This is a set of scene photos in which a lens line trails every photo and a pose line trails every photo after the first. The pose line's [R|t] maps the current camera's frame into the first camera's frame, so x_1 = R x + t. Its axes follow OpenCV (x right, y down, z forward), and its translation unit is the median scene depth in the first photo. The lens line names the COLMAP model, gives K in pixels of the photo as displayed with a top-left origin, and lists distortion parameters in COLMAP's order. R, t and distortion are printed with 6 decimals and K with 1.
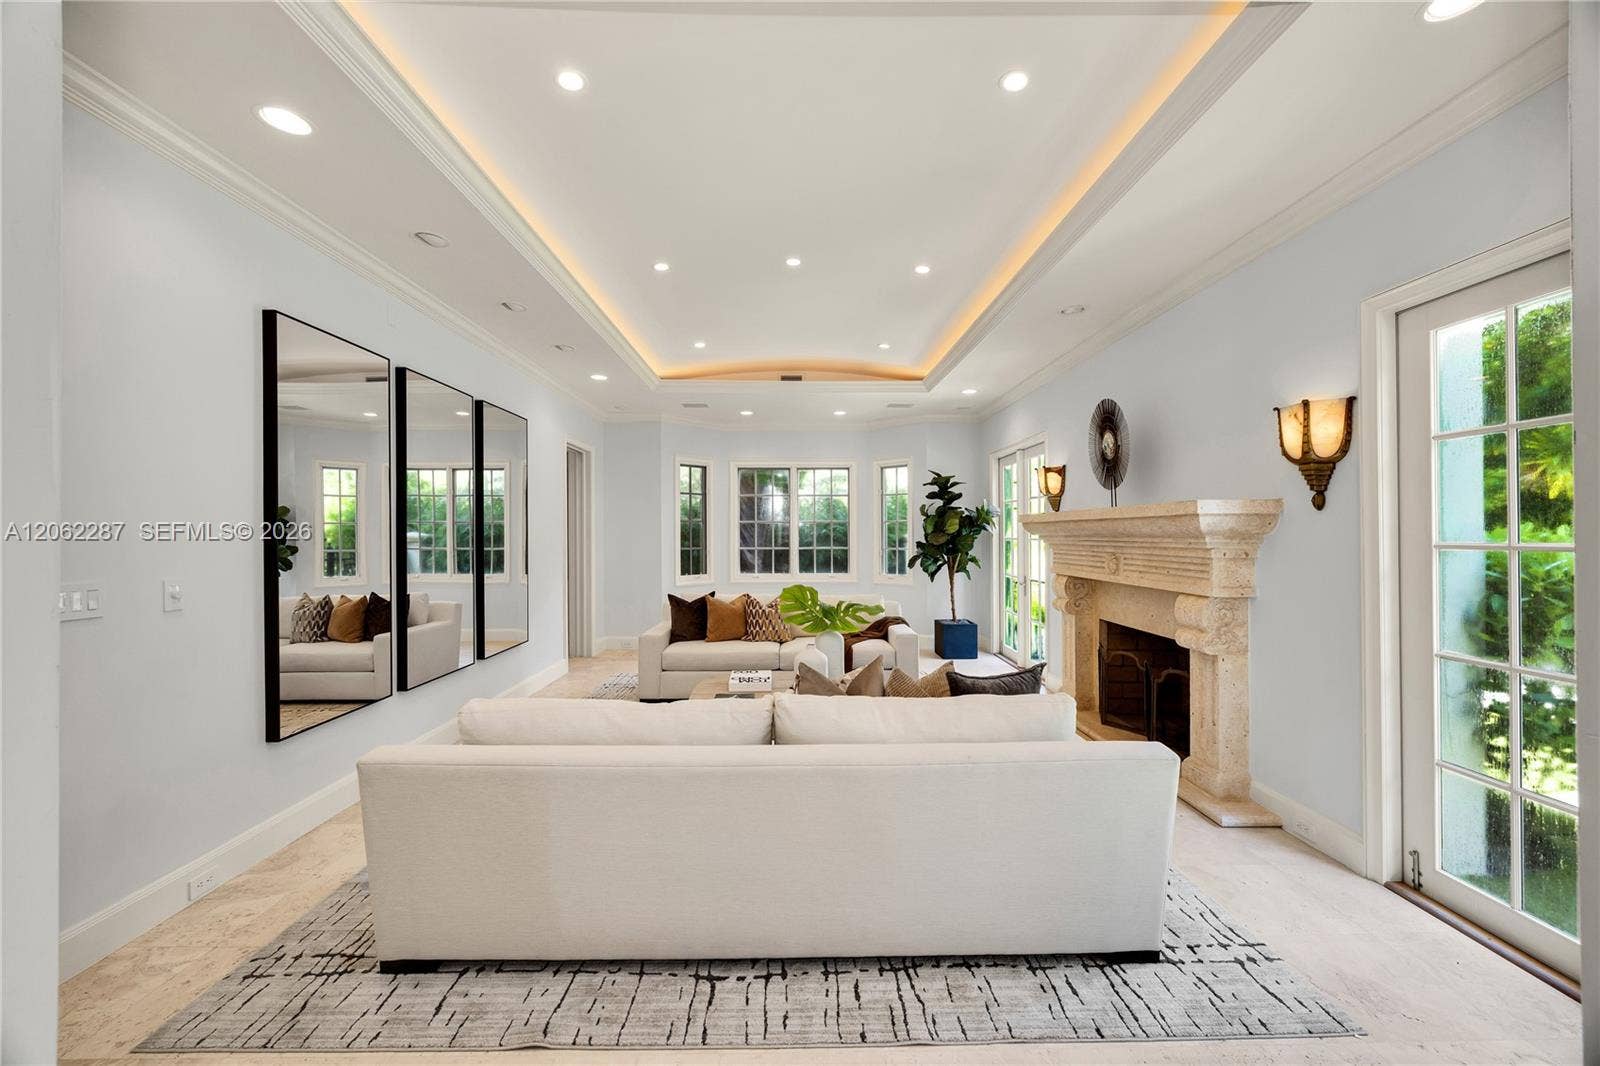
lens RADIAL K [[605.1, 0, 799.6], [0, 605.1, 529.9], [0, 0, 1]] dist [-0.003432, -0.000462]
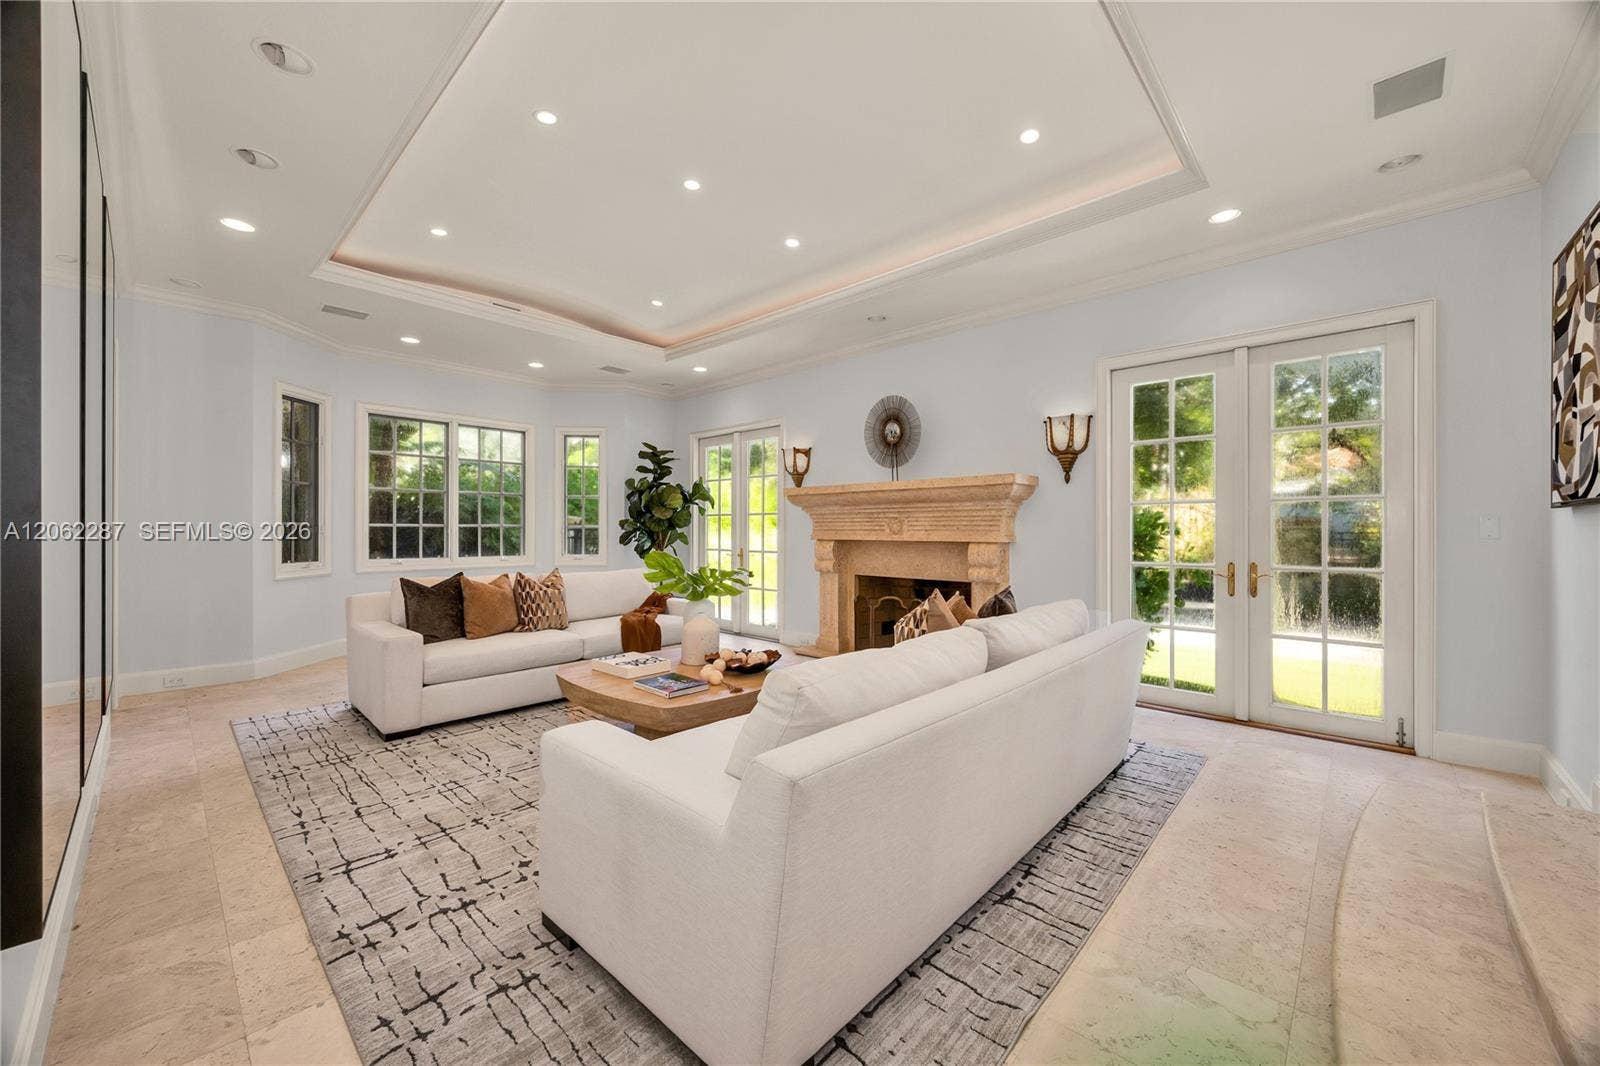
lens RADIAL K [[605.1, 0, 800.3], [0, 605.1, 527.9], [0, 0, 1]] dist [-0.003432, -0.000462]
pose [[0.692253, 0.003145, 0.721648, -0.534297], [-0.007127, 0.999972, 0.002479, 0.057664], [-0.721620, -0.006859, 0.692255, 0.261946]]
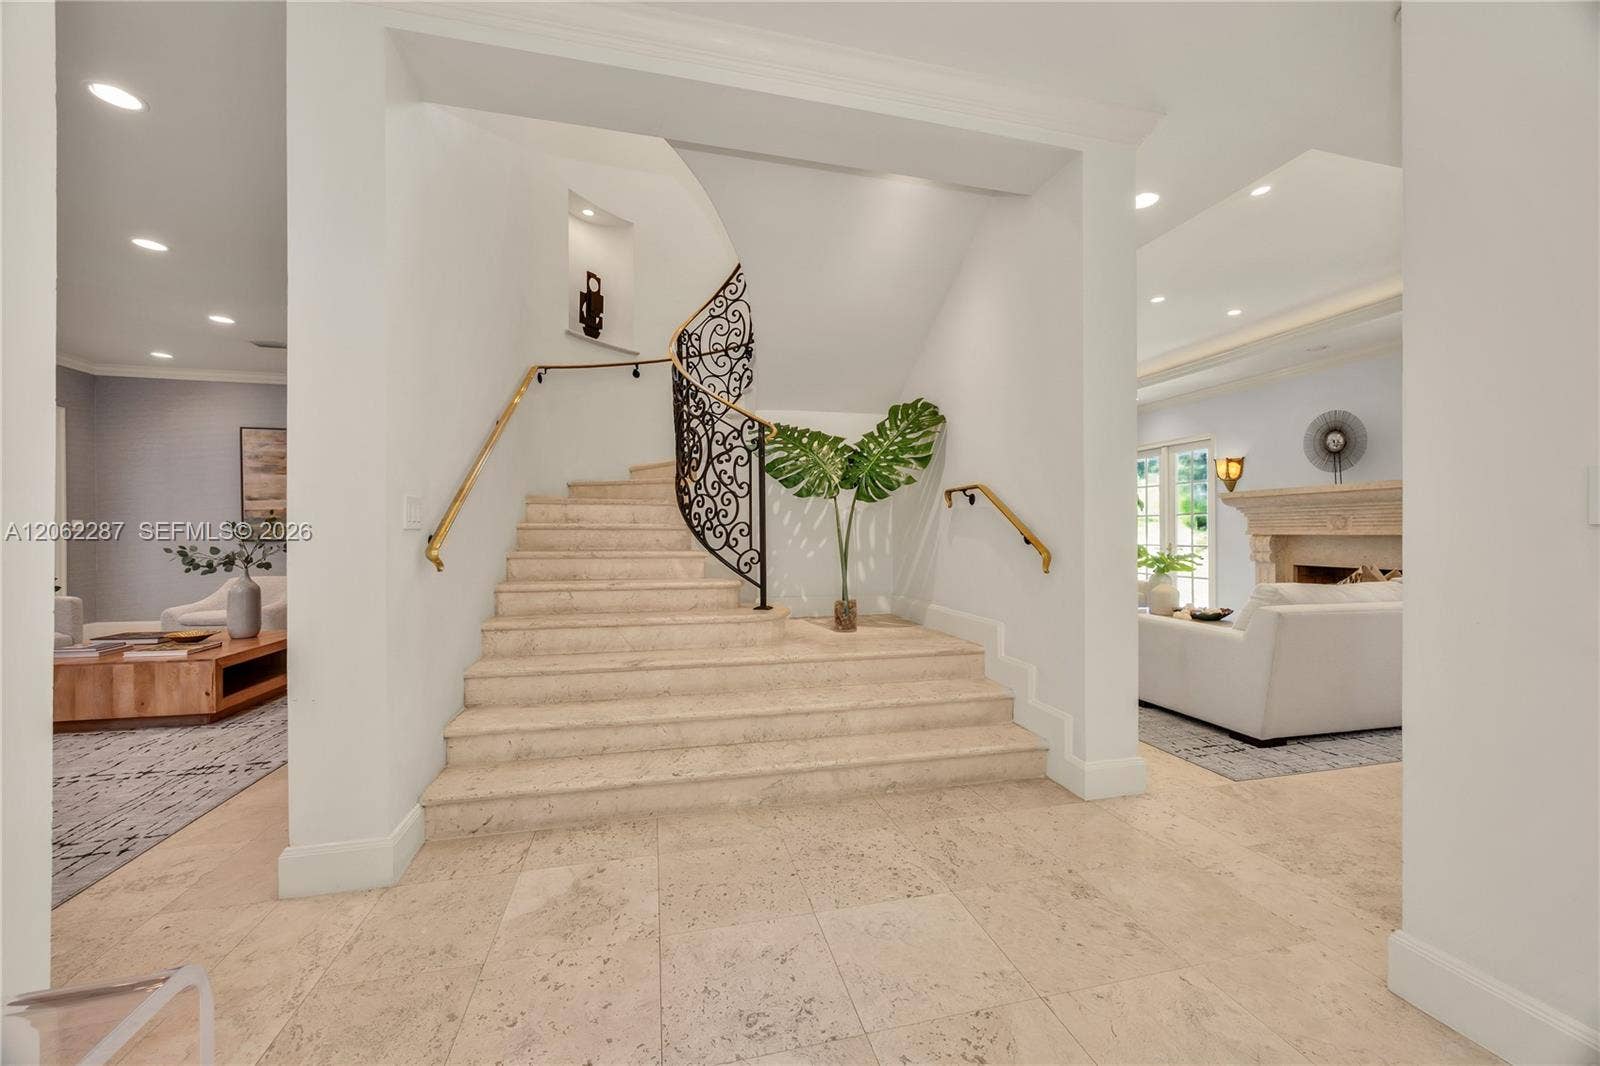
lens RADIAL K [[605.1, 0, 795.1], [0, 605.1, 528.9], [0, 0, 1]] dist [-0.003432, -0.000462]
pose [[0.976225, -0.000071, 0.216758, -1.088256], [-0.000197, 0.999999, 0.001217, 0.069530], [-0.216758, -0.001231, 0.976225, -0.147775]]
